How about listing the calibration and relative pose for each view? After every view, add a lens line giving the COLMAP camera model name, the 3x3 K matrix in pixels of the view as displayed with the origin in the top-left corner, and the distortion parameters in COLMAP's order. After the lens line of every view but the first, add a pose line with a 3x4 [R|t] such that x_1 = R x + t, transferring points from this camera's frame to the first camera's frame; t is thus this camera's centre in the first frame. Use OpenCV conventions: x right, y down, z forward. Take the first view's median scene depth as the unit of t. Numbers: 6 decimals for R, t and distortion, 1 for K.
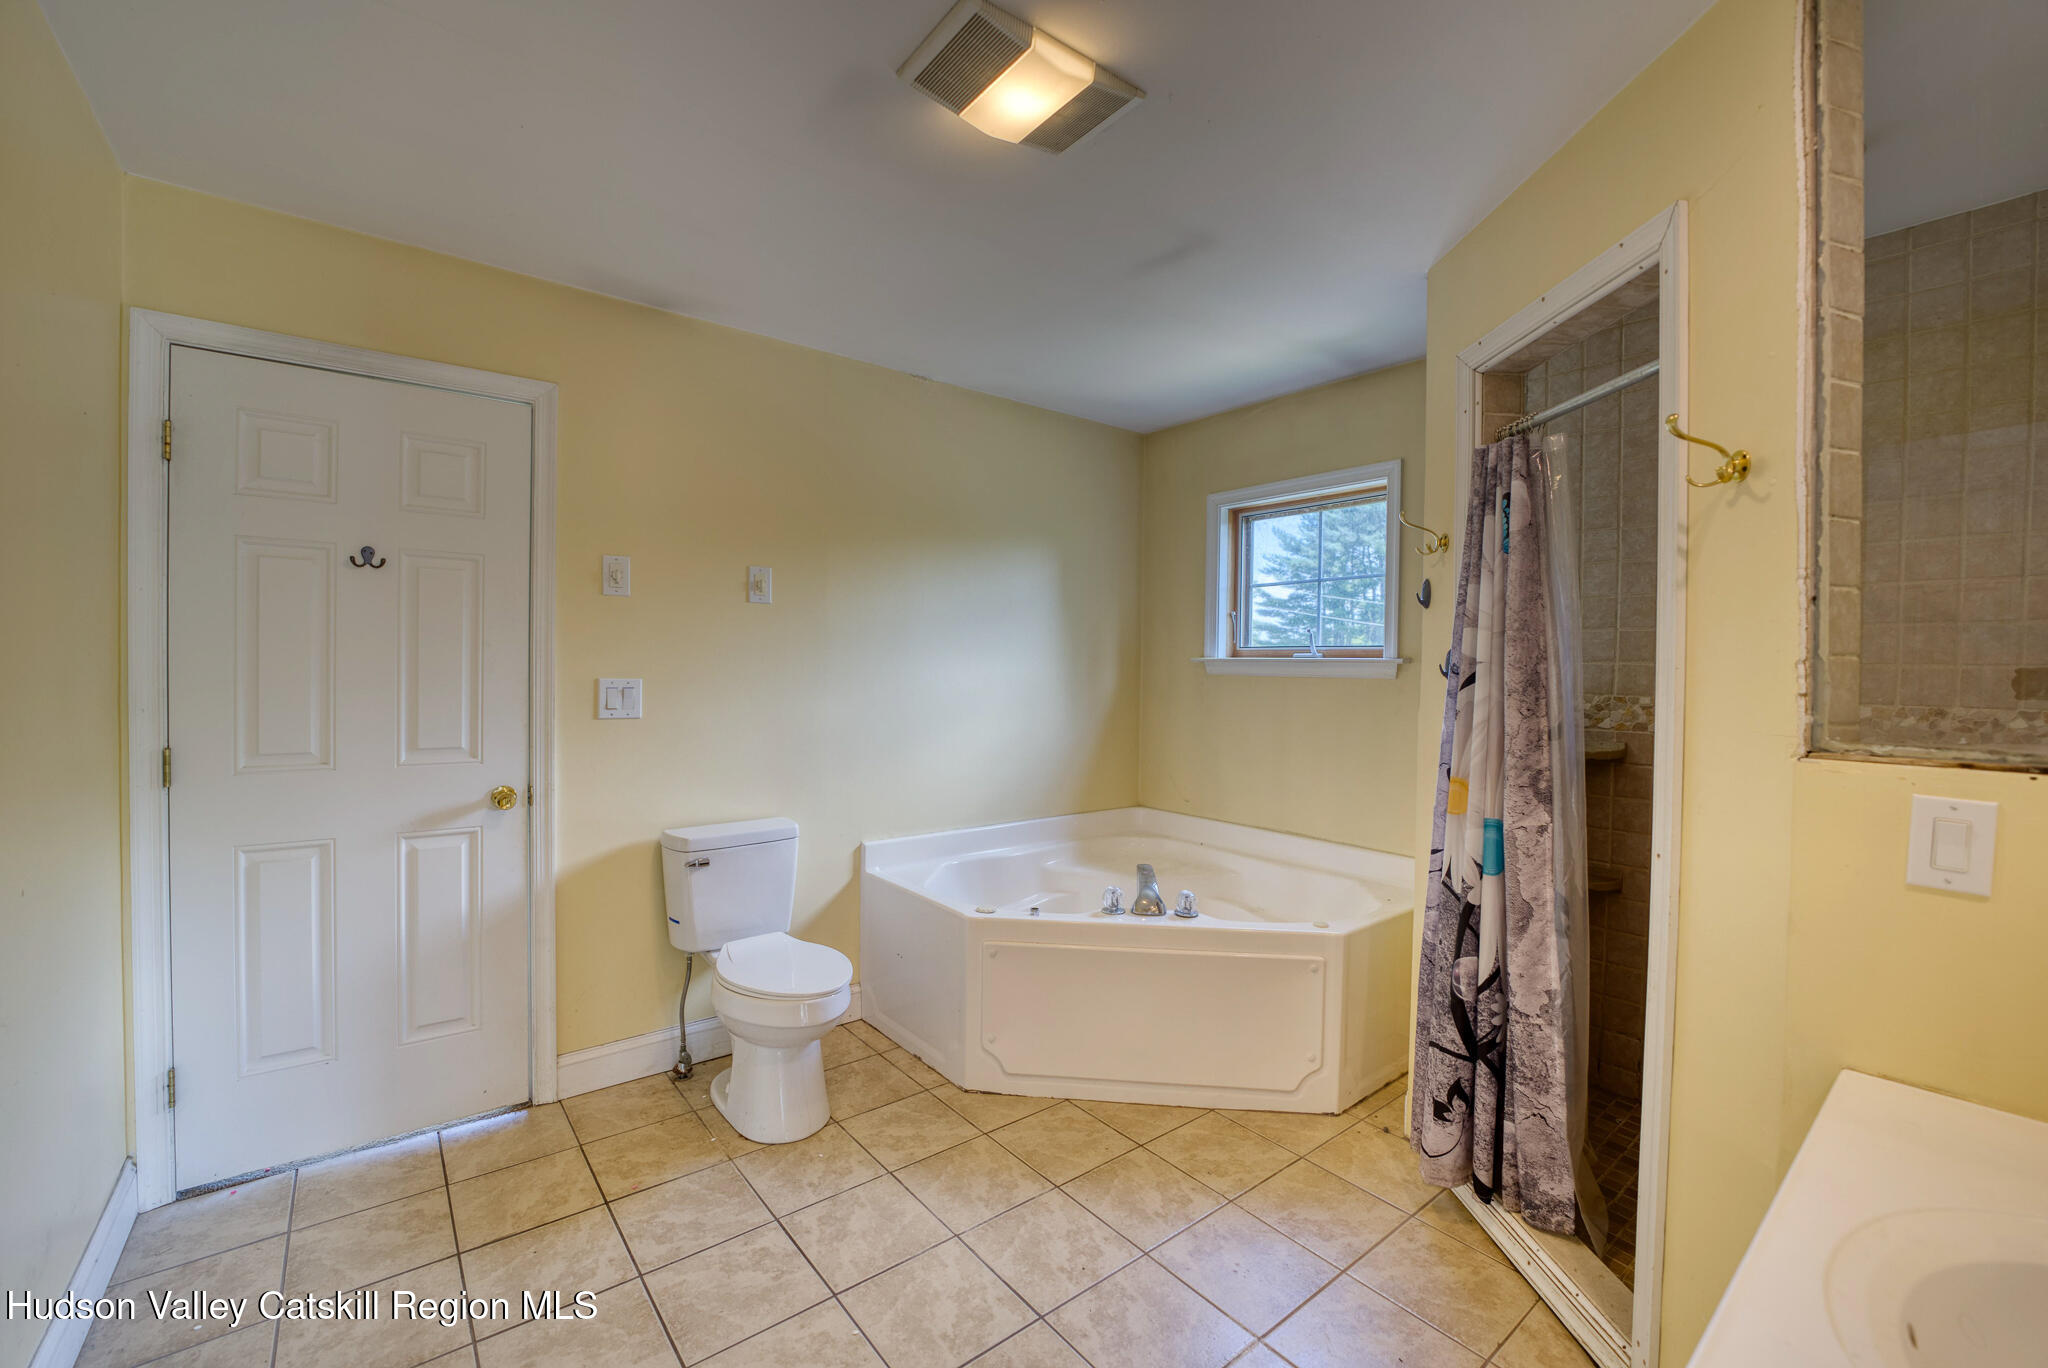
lens RADIAL K [[850.7, 0, 1028.0], [0, 850.7, 676.6], [0, 0, 1]] dist [-0.016610, 0.000317]
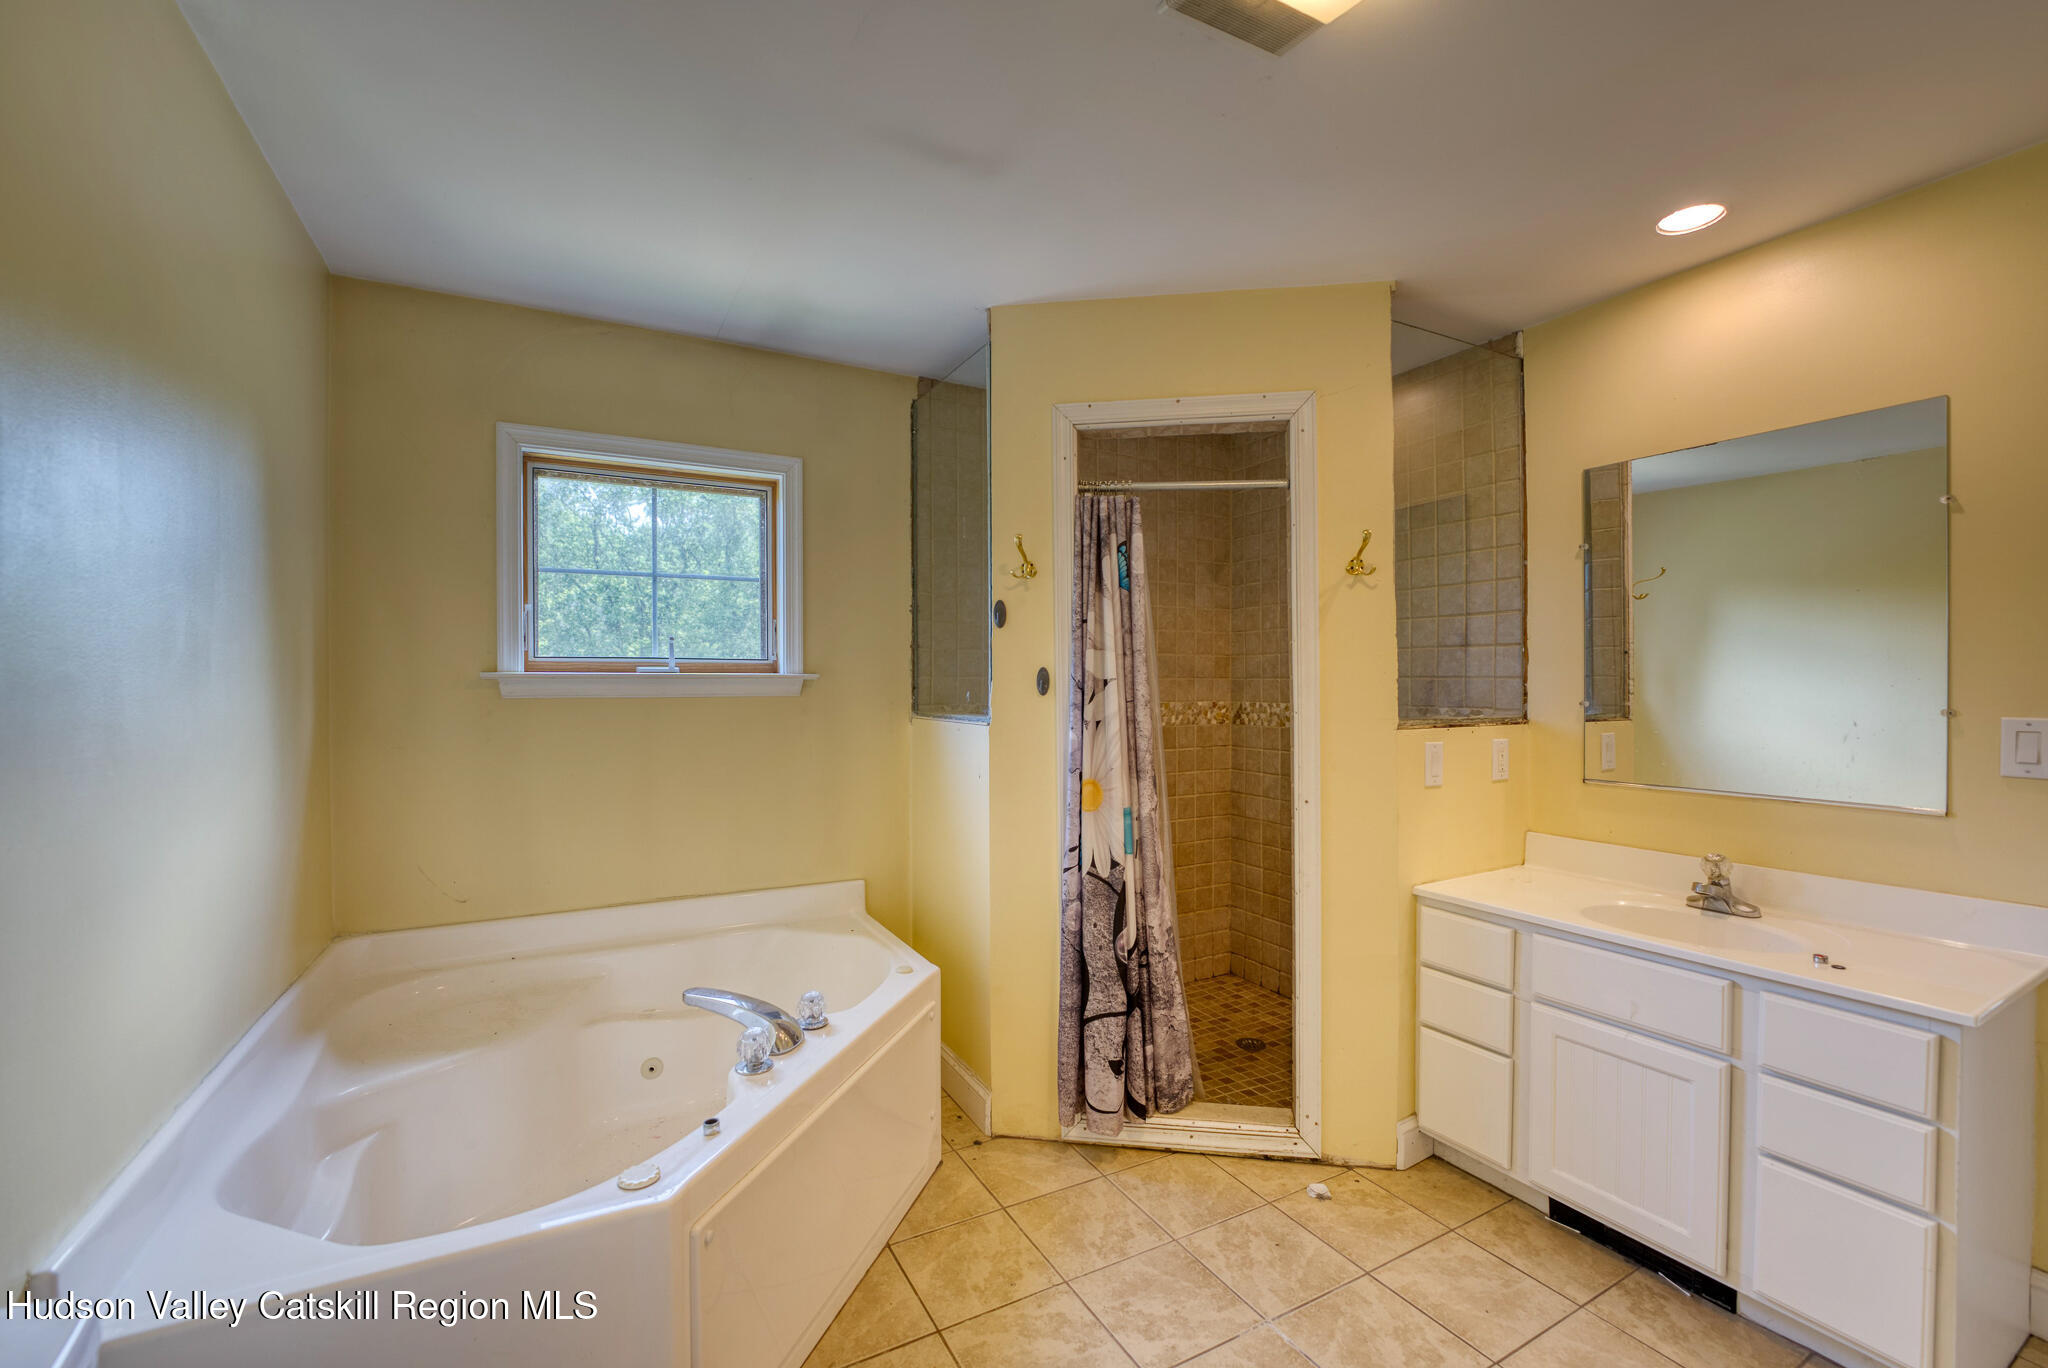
lens RADIAL K [[850.7, 0, 1024.7], [0, 850.7, 687.2], [0, 0, 1]] dist [-0.016610, 0.000317]
pose [[0.175112, -0.020678, 0.984331, -0.647698], [0.017356, 0.999689, 0.017913, -0.028715], [-0.984396, 0.013947, 0.175416, 0.890360]]
